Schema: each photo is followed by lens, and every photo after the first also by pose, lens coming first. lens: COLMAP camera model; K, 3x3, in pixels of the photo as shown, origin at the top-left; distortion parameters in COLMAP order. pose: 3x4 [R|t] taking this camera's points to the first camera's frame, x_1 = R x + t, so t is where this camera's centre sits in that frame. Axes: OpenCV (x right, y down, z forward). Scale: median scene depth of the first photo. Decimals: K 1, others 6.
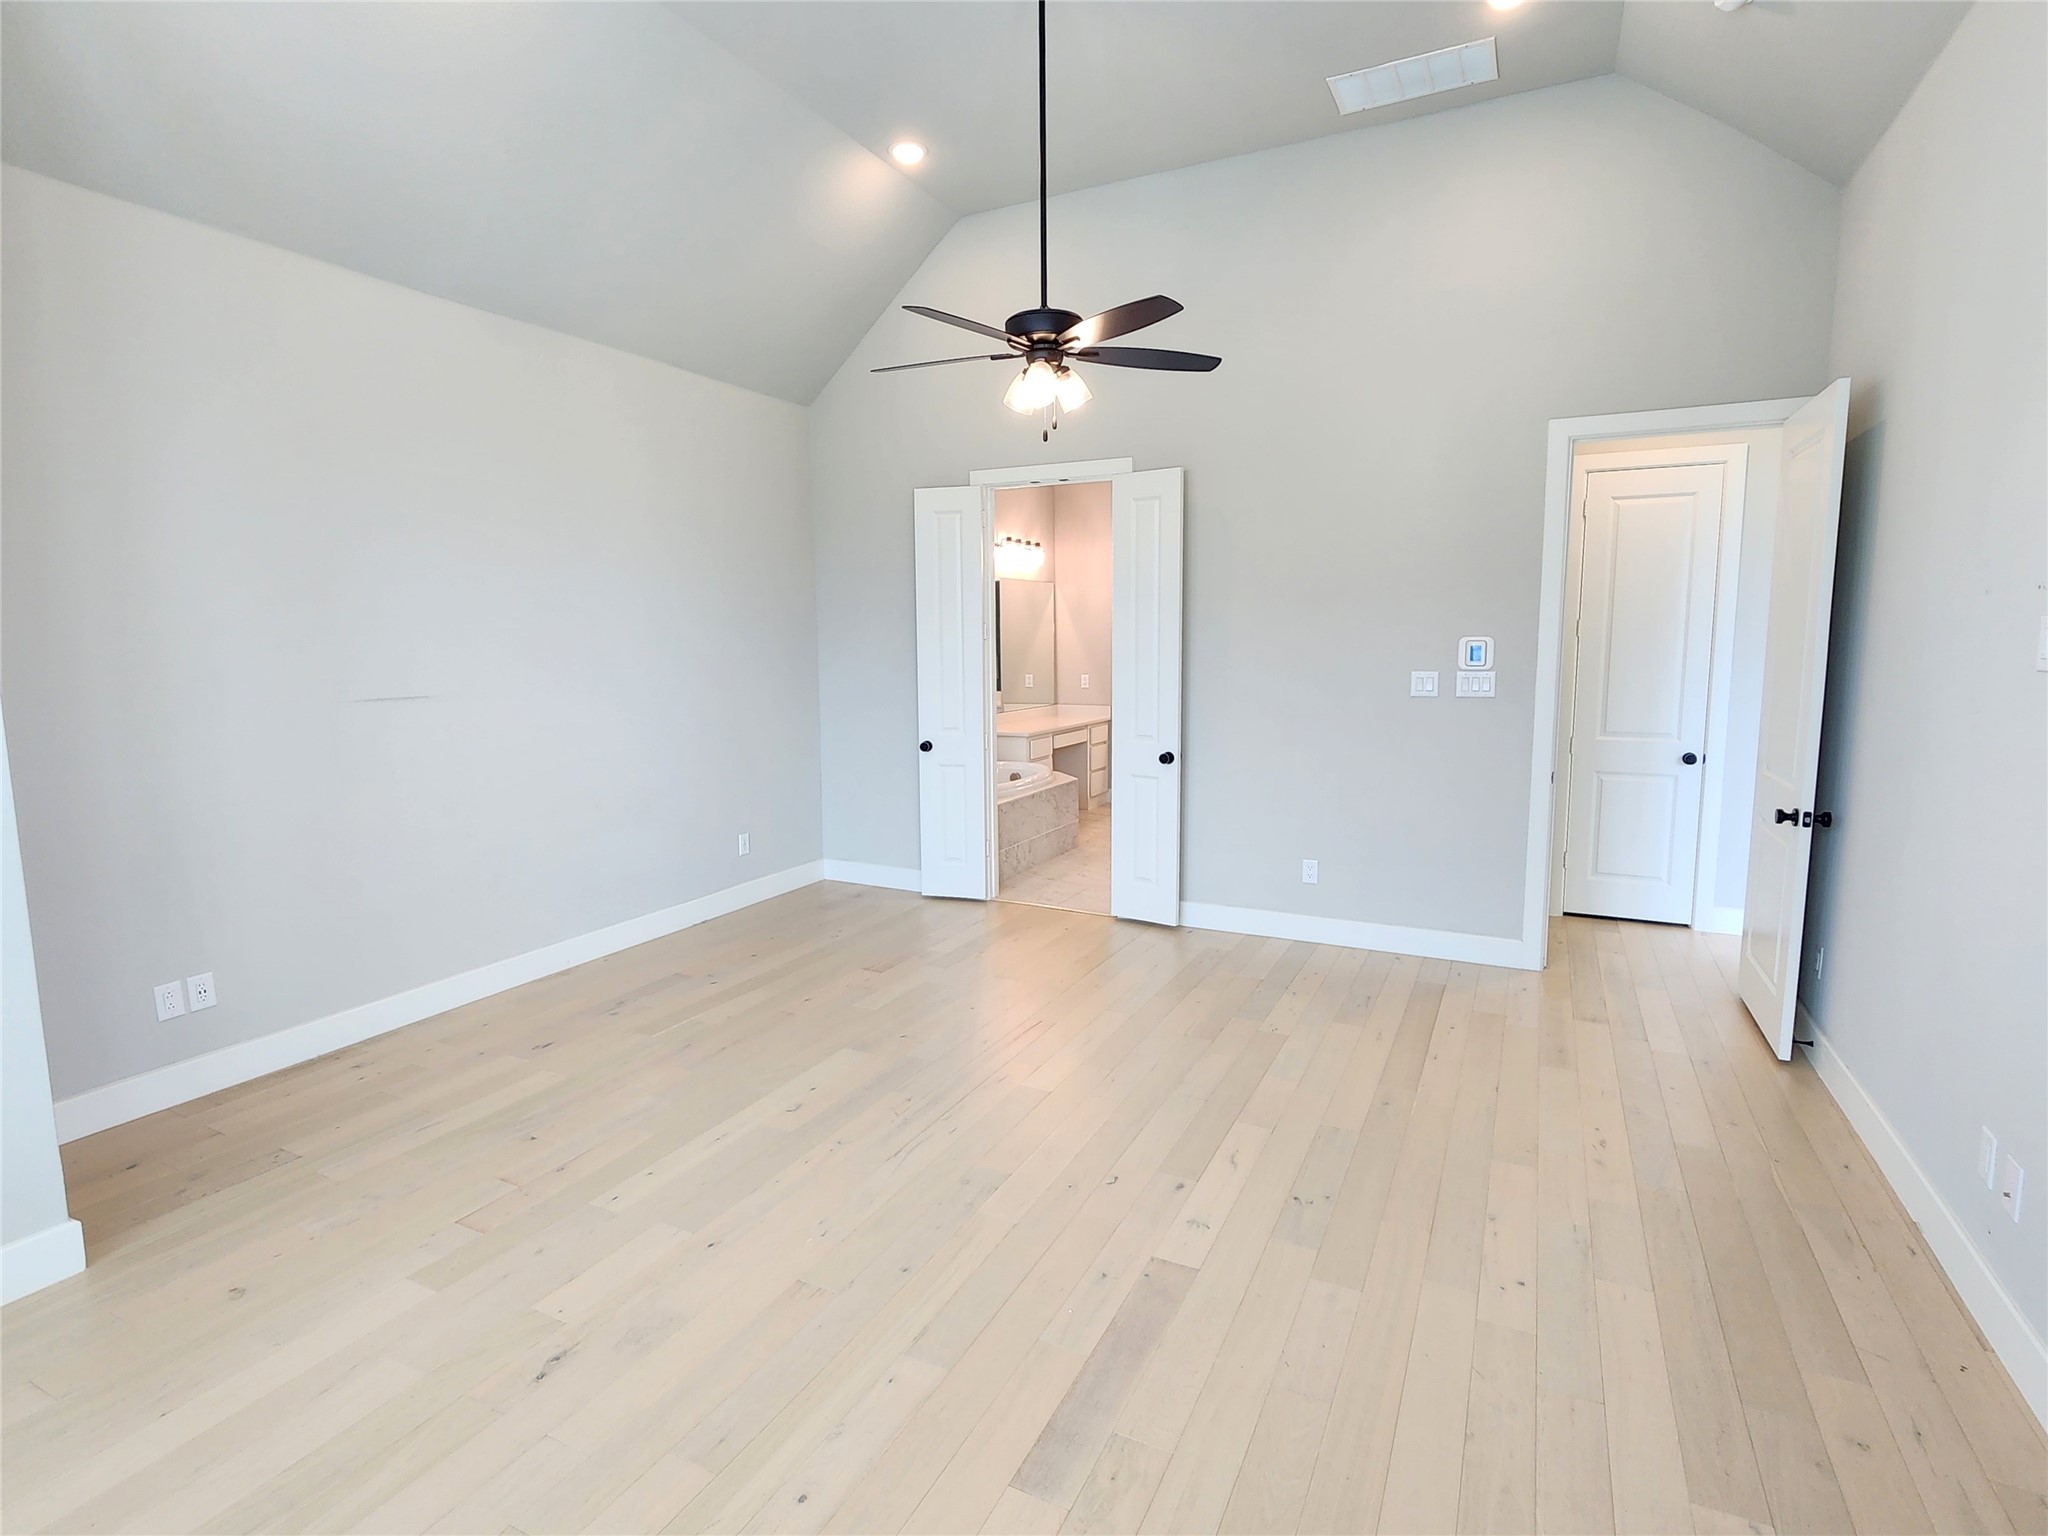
lens RADIAL K [[1016.2, 0, 1022.7], [0, 1016.2, 760.8], [0, 0, 1]] dist [0.036472, -0.024648]
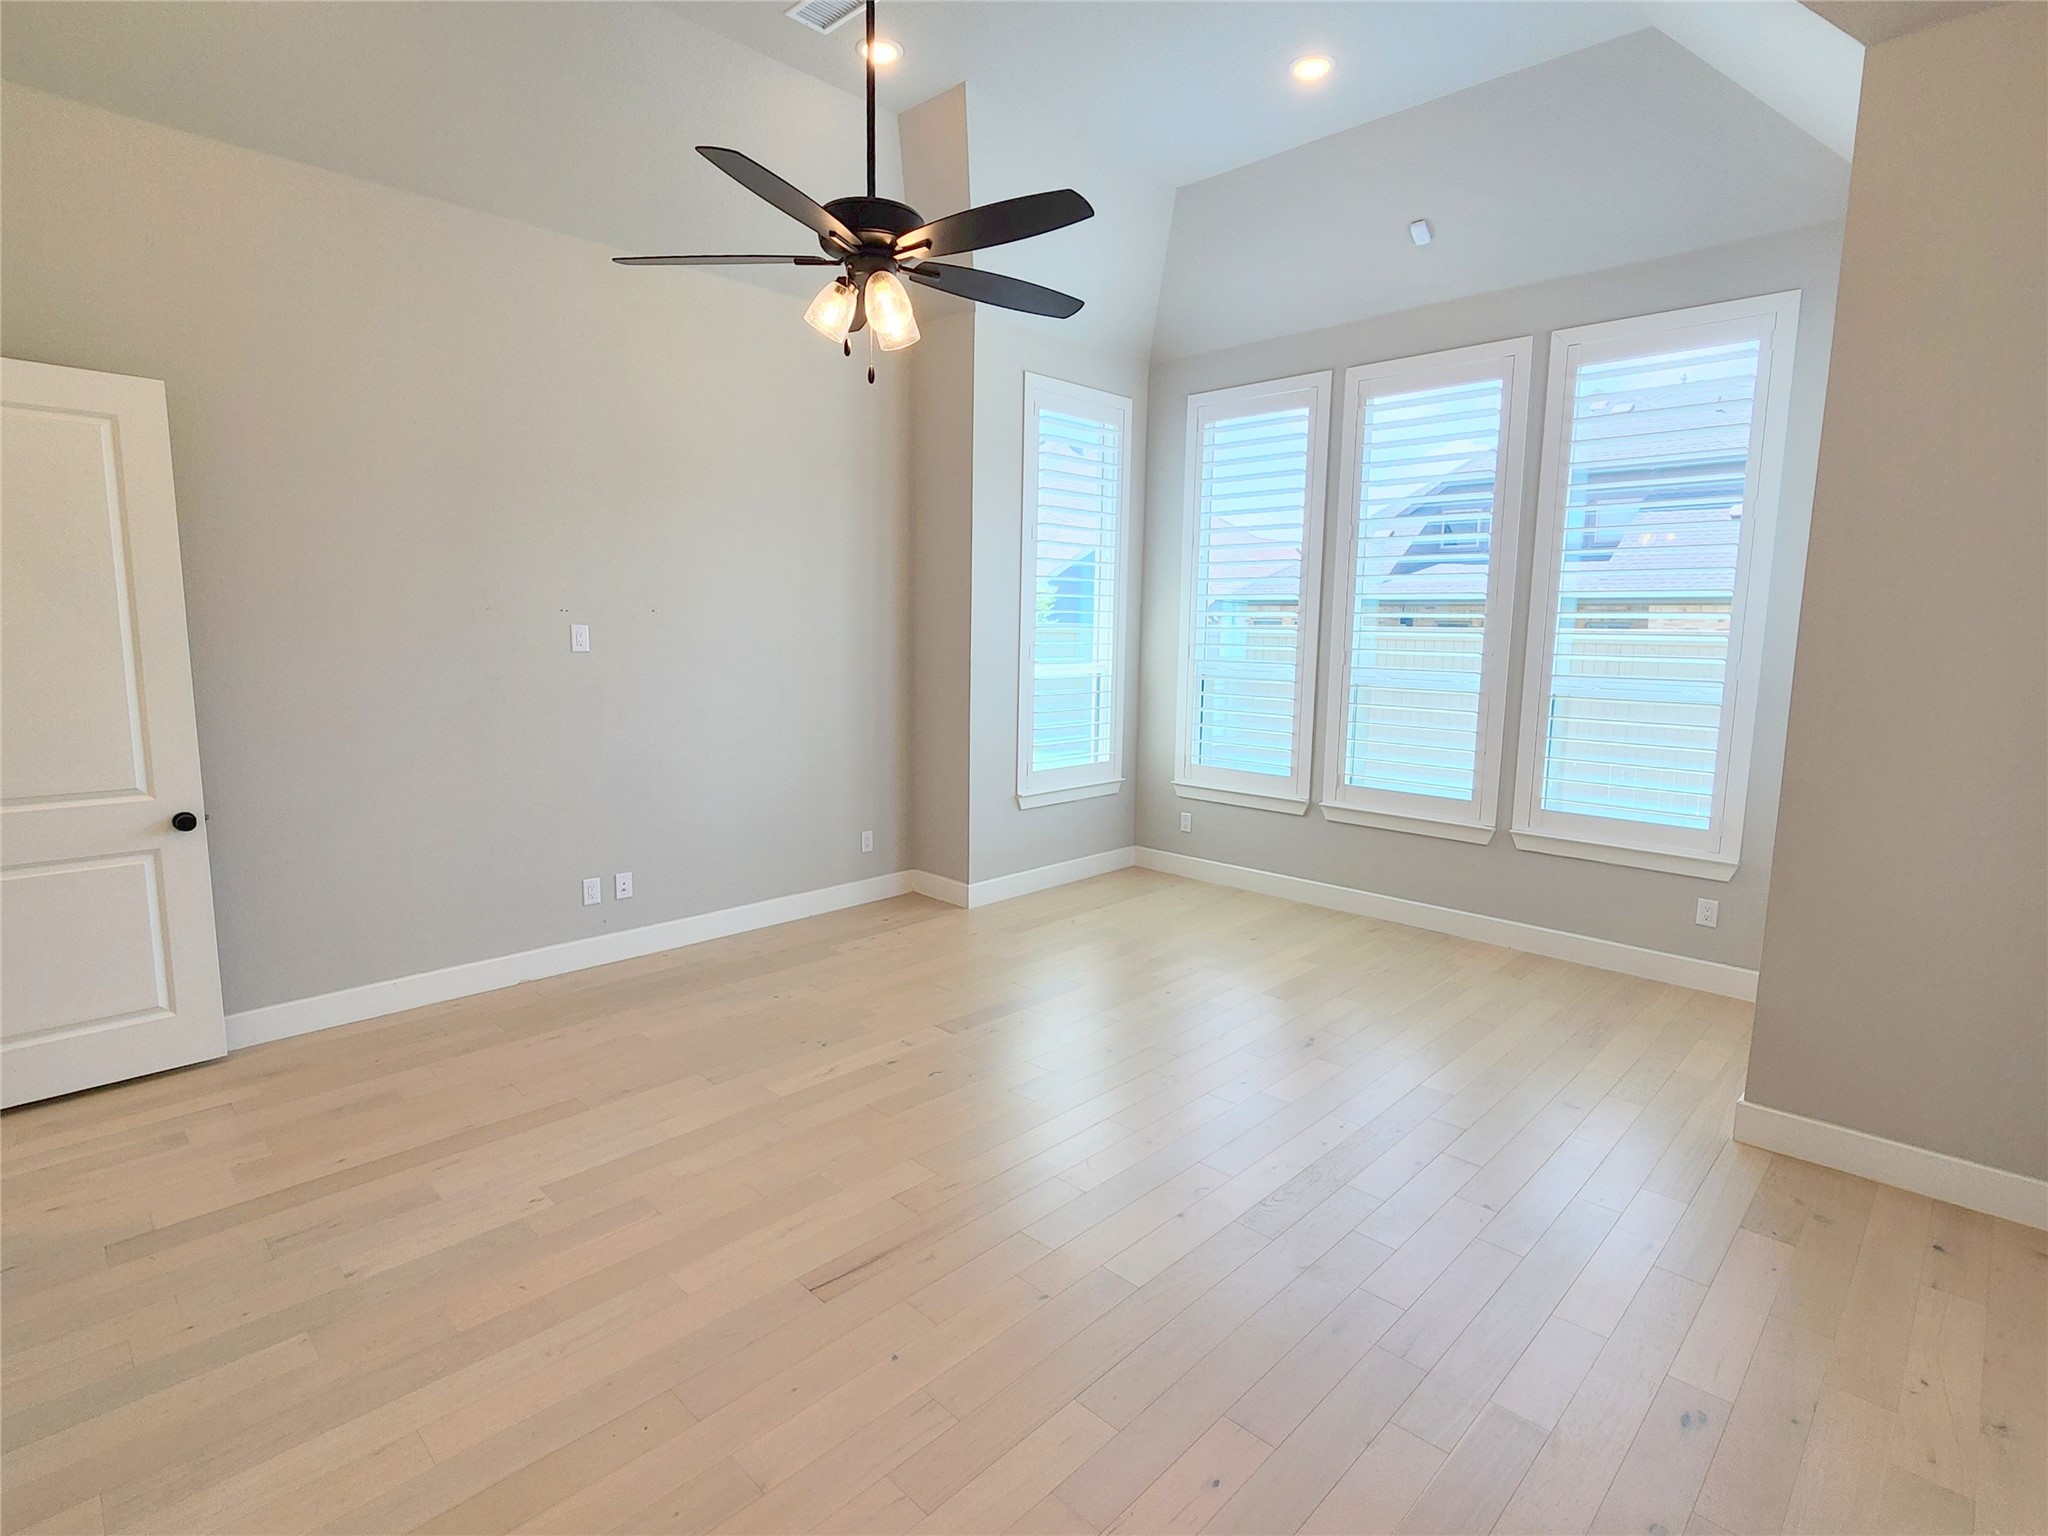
lens RADIAL K [[1016.2, 0, 1022.7], [0, 1016.2, 760.8], [0, 0, 1]] dist [0.036472, -0.024648]
pose [[-0.957035, -0.045677, 0.286354, -0.269613], [0.026459, 0.969640, 0.243099, -0.197919], [-0.288764, 0.240231, -0.926771, 1.548797]]
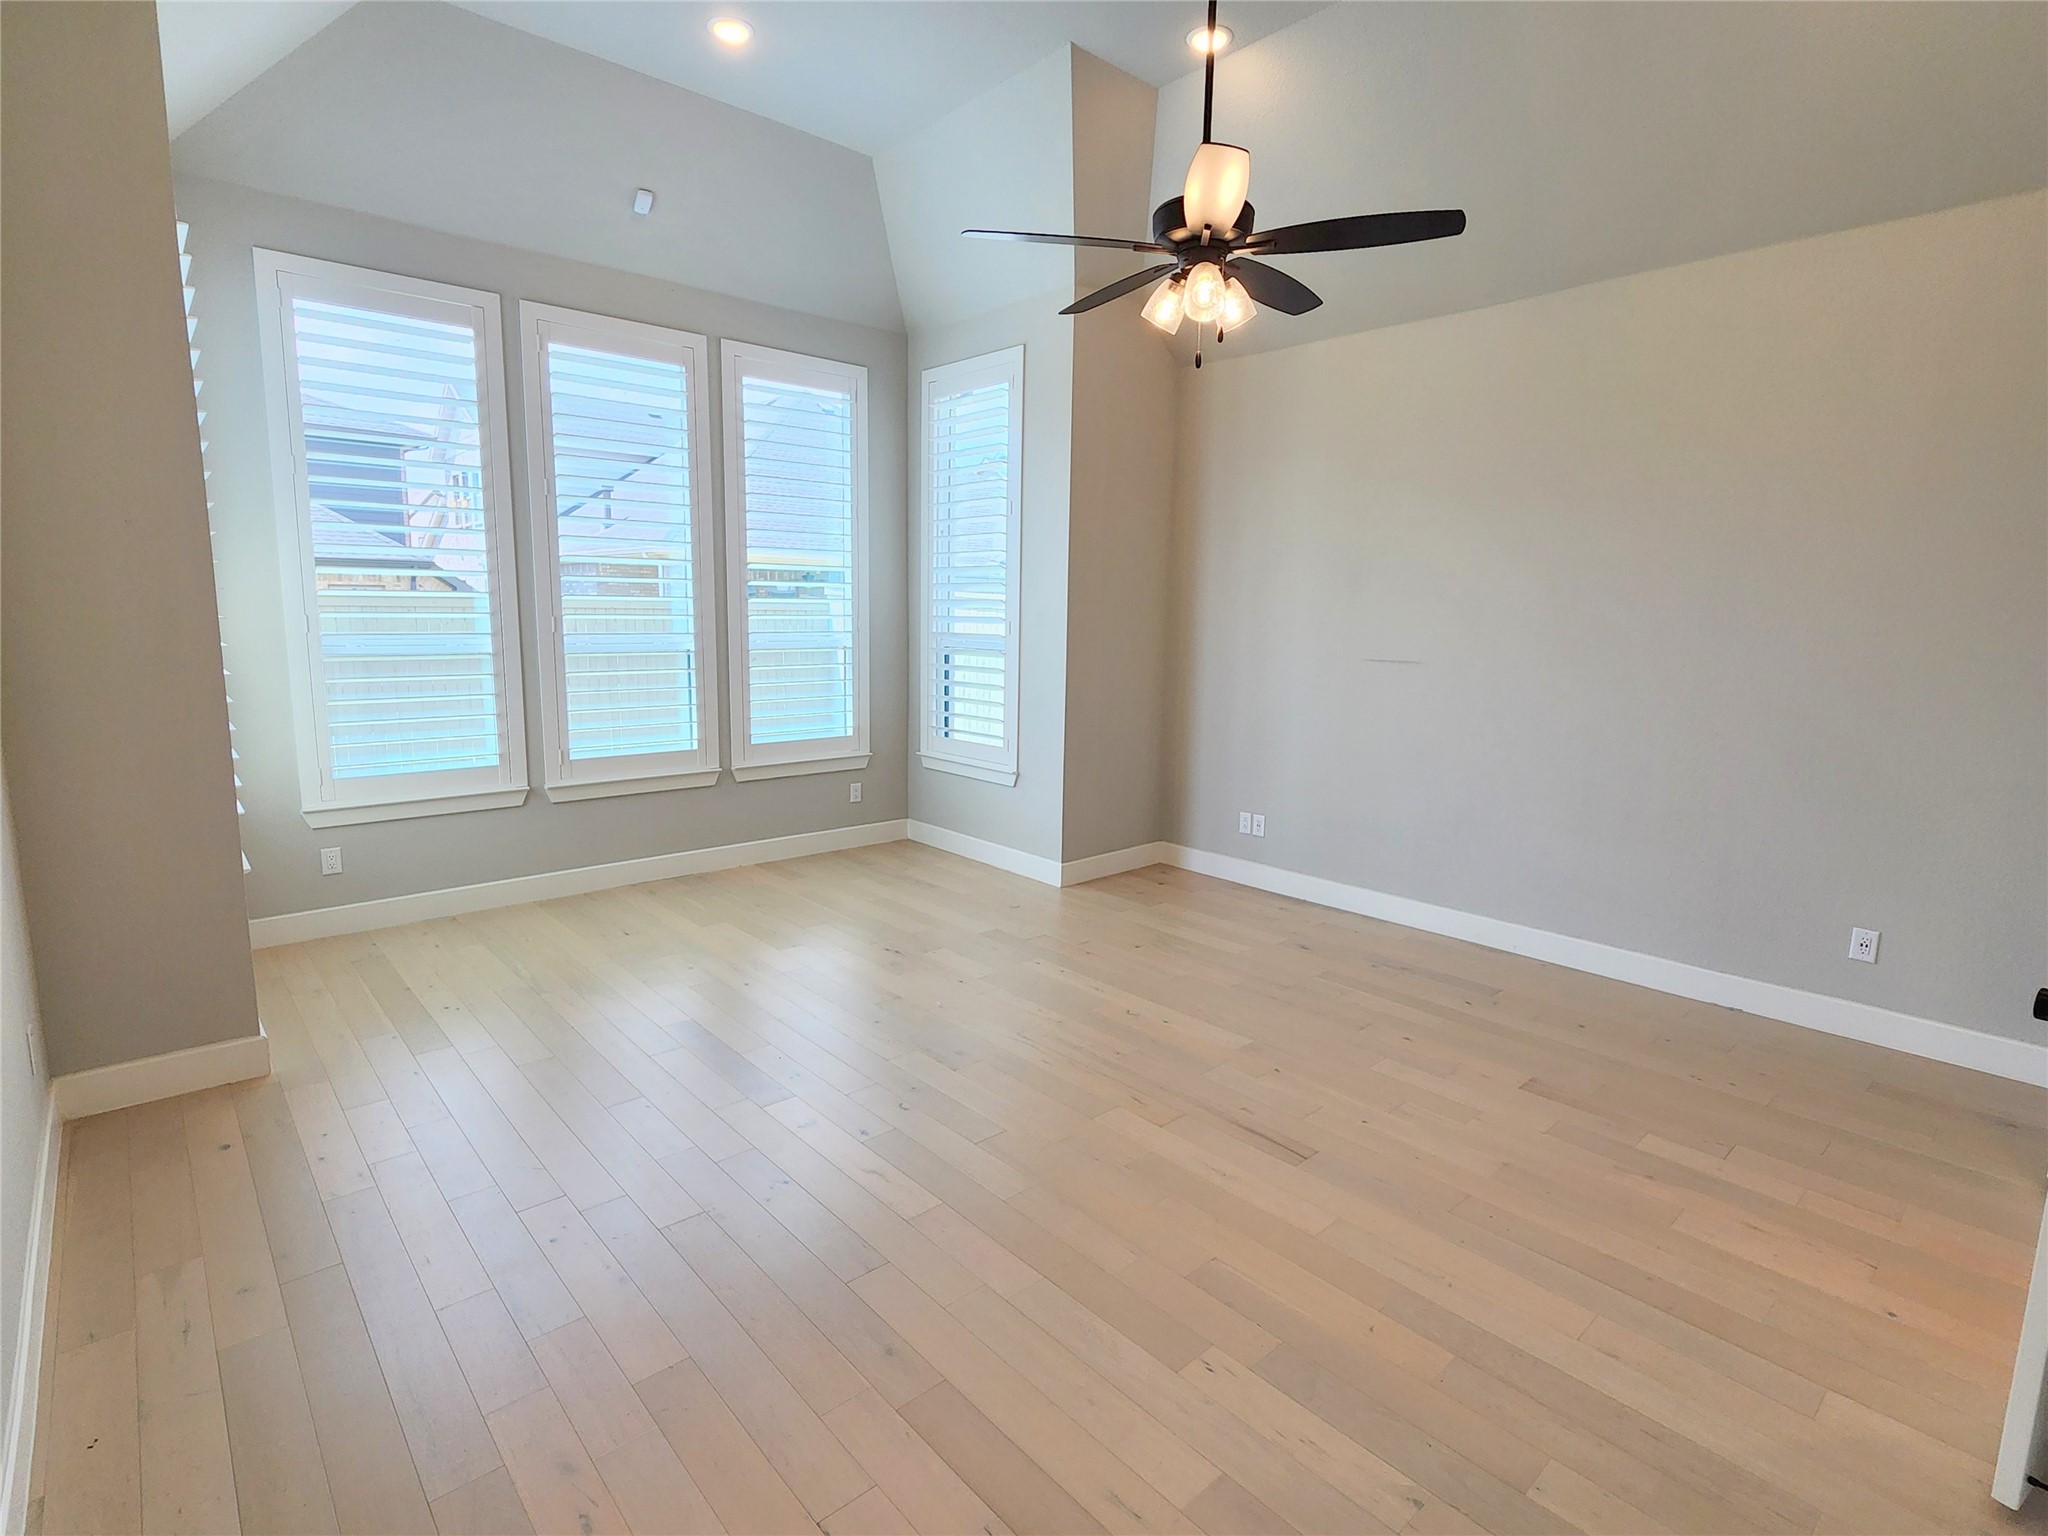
lens RADIAL K [[1016.2, 0, 1022.7], [0, 1016.2, 760.8], [0, 0, 1]] dist [0.036472, -0.024648]
pose [[-0.364034, 0.143482, -0.920267, 0.762761], [-0.124217, 0.971757, 0.200647, -0.145082], [0.923065, 0.187355, -0.335930, 1.078030]]
